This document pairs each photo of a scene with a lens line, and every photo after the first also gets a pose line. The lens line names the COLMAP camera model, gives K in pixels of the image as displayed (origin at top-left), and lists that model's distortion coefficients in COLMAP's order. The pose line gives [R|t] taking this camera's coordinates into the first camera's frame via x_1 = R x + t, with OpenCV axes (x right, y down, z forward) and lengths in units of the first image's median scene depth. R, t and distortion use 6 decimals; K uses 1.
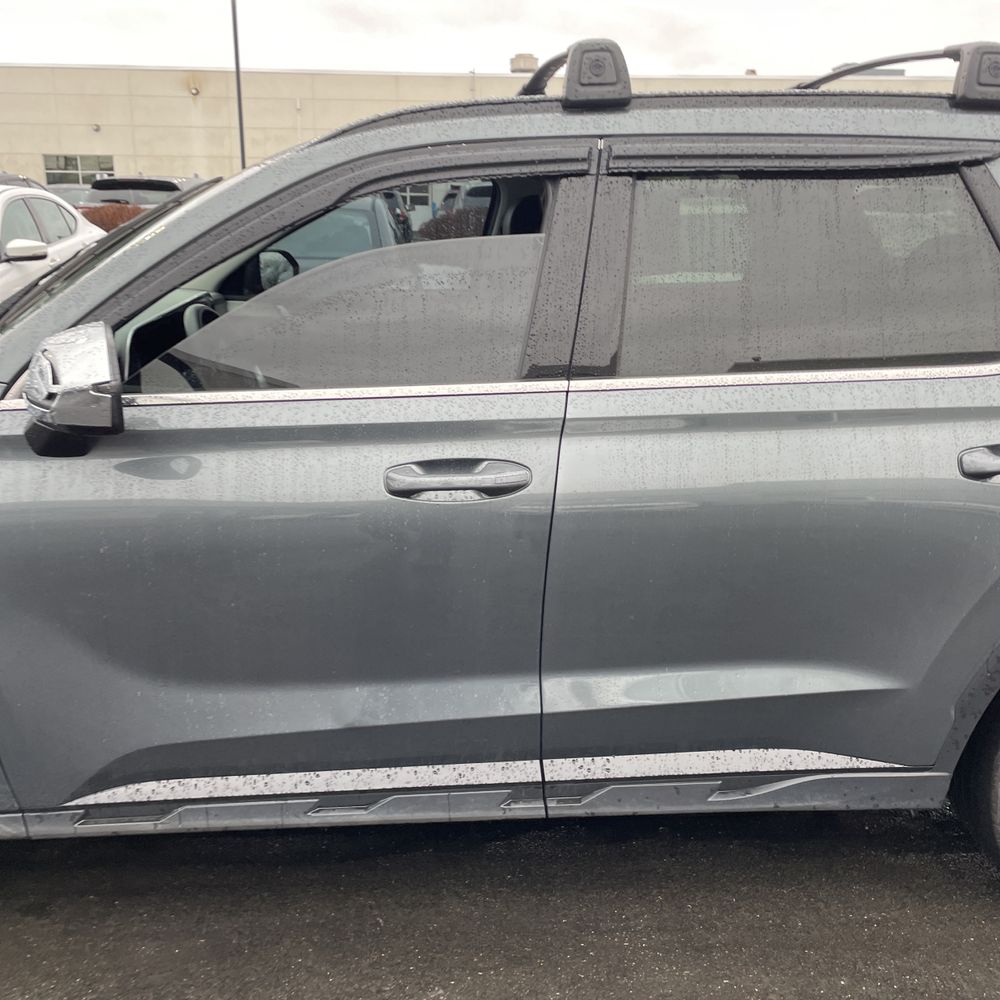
lens RADIAL K [[1012.8, 0, 490.8], [0, 1012.8, 495.1], [0, 0, 1]] dist [0.042398, 0.000000]
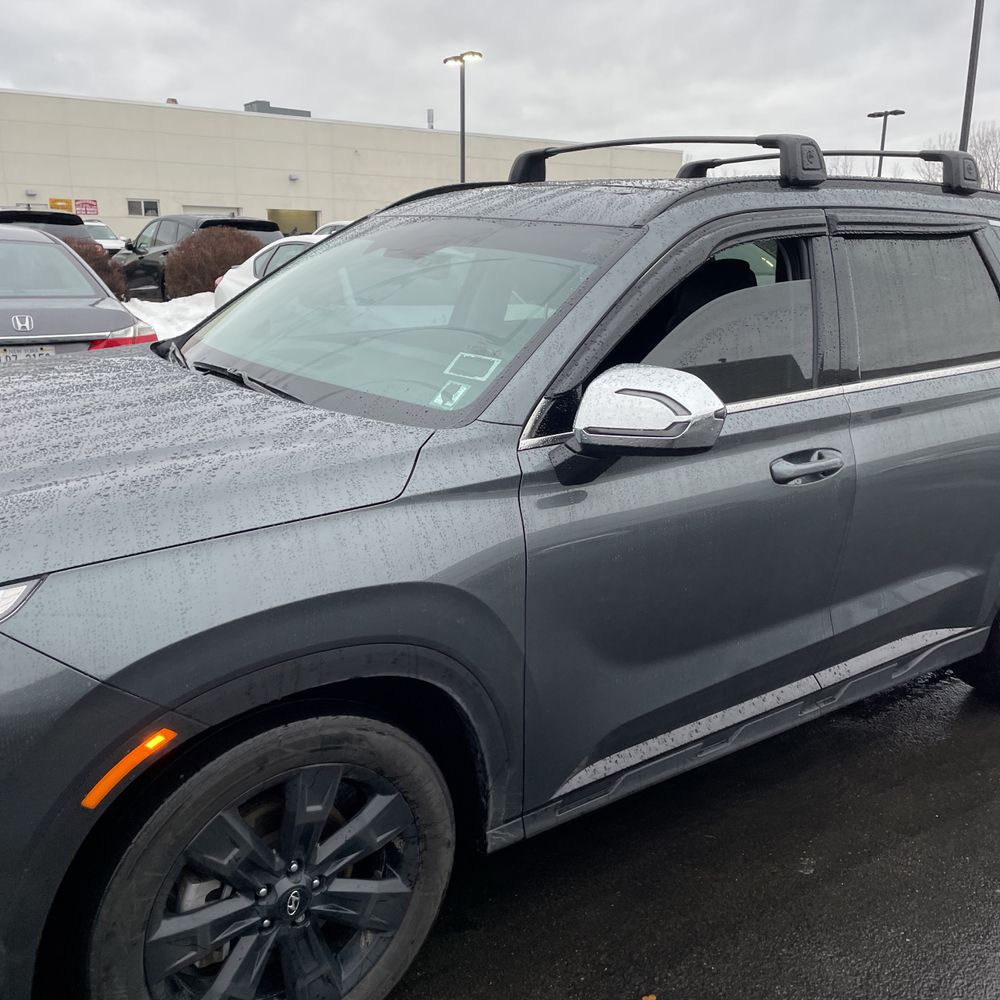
lens RADIAL K [[1012.8, 0, 501.9], [0, 1012.8, 524.2], [0, 0, 1]] dist [0.042398, 0.000000]
pose [[0.842683, -0.140359, 0.519793, -0.998514], [0.140433, 0.989303, 0.039472, -0.045272], [-0.519773, 0.039734, 0.853380, 0.069850]]
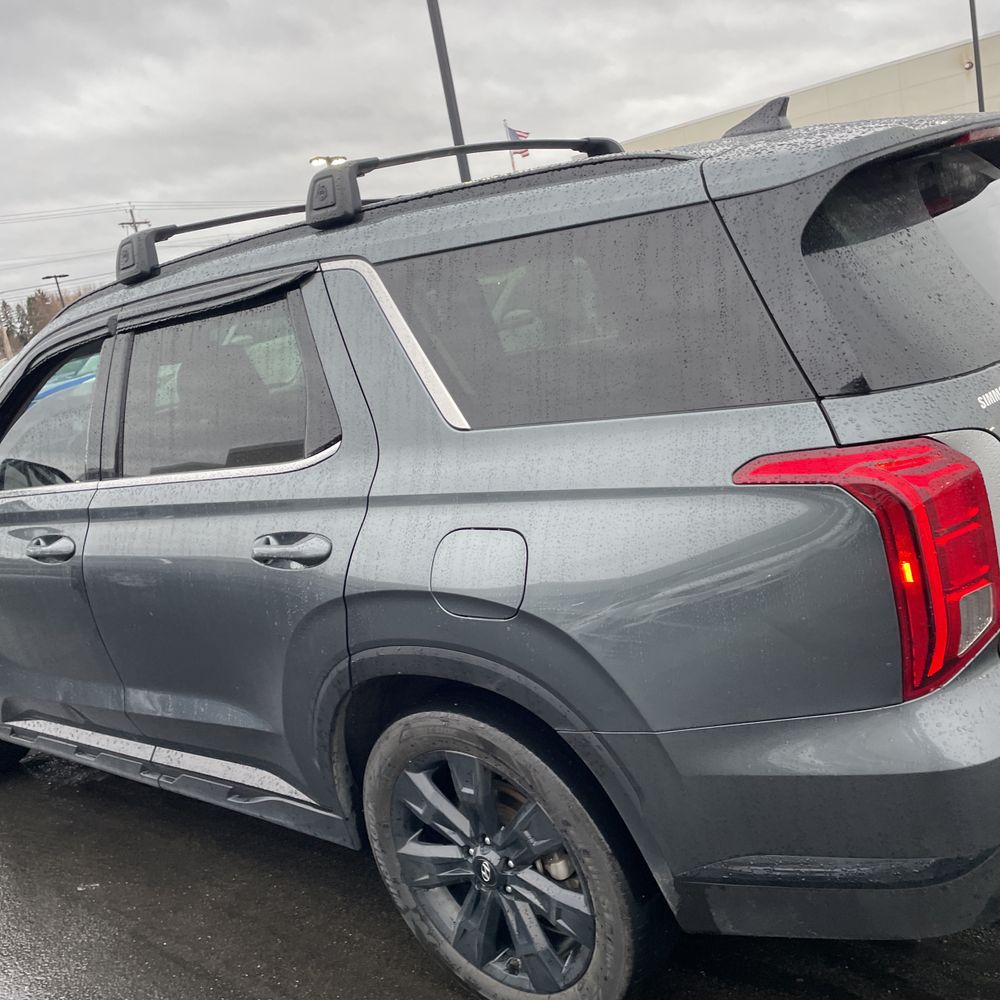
lens RADIAL K [[1012.8, 0, 499.3], [0, 1012.8, 506.4], [0, 0, 1]] dist [0.042398, 0.000000]
pose [[0.712003, 0.005691, -0.702154, 1.425314], [0.005143, 0.999898, 0.013320, -0.089167], [0.702158, -0.013095, 0.711901, 0.349737]]
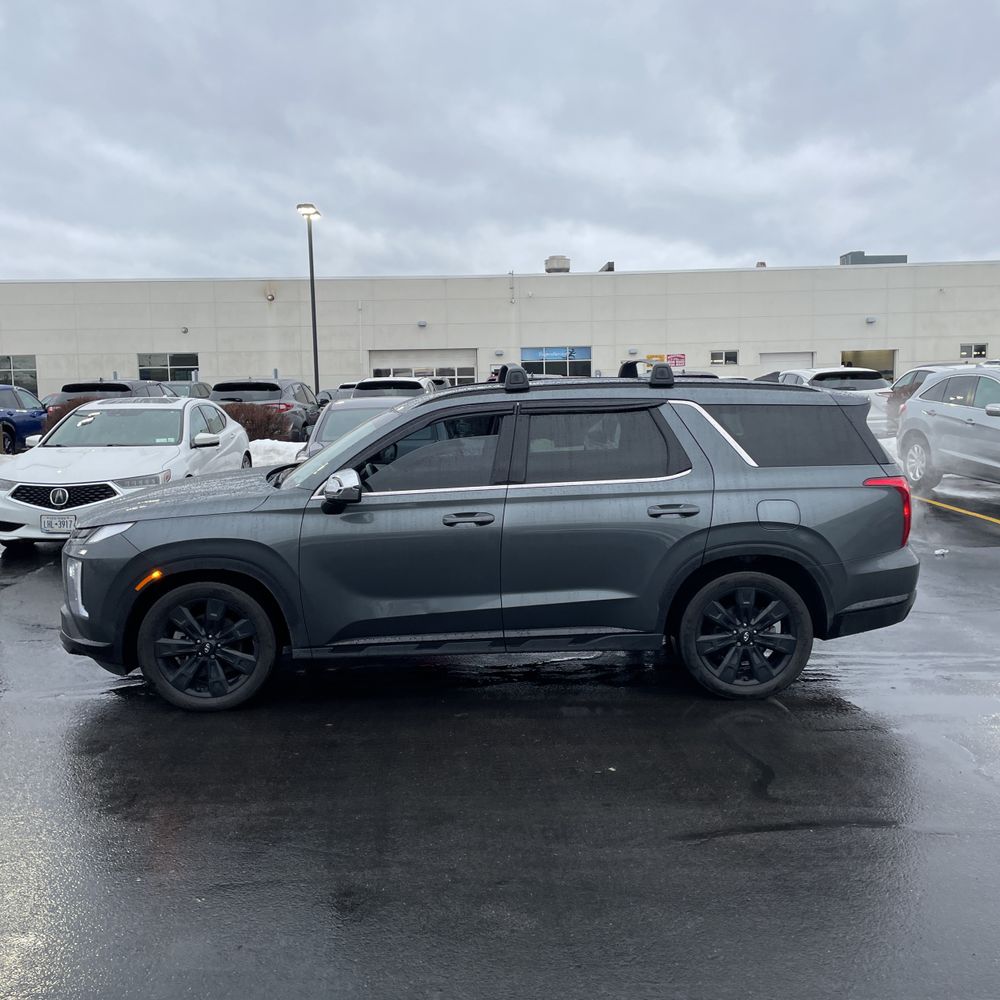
lens RADIAL K [[1012.8, 0, 495.8], [0, 1012.8, 495.7], [0, 0, 1]] dist [0.042398, 0.000000]
pose [[0.998811, -0.023416, -0.042770, 0.155488], [0.016109, 0.986357, -0.163828, 0.359657], [0.046023, 0.162944, 0.985561, -1.692506]]
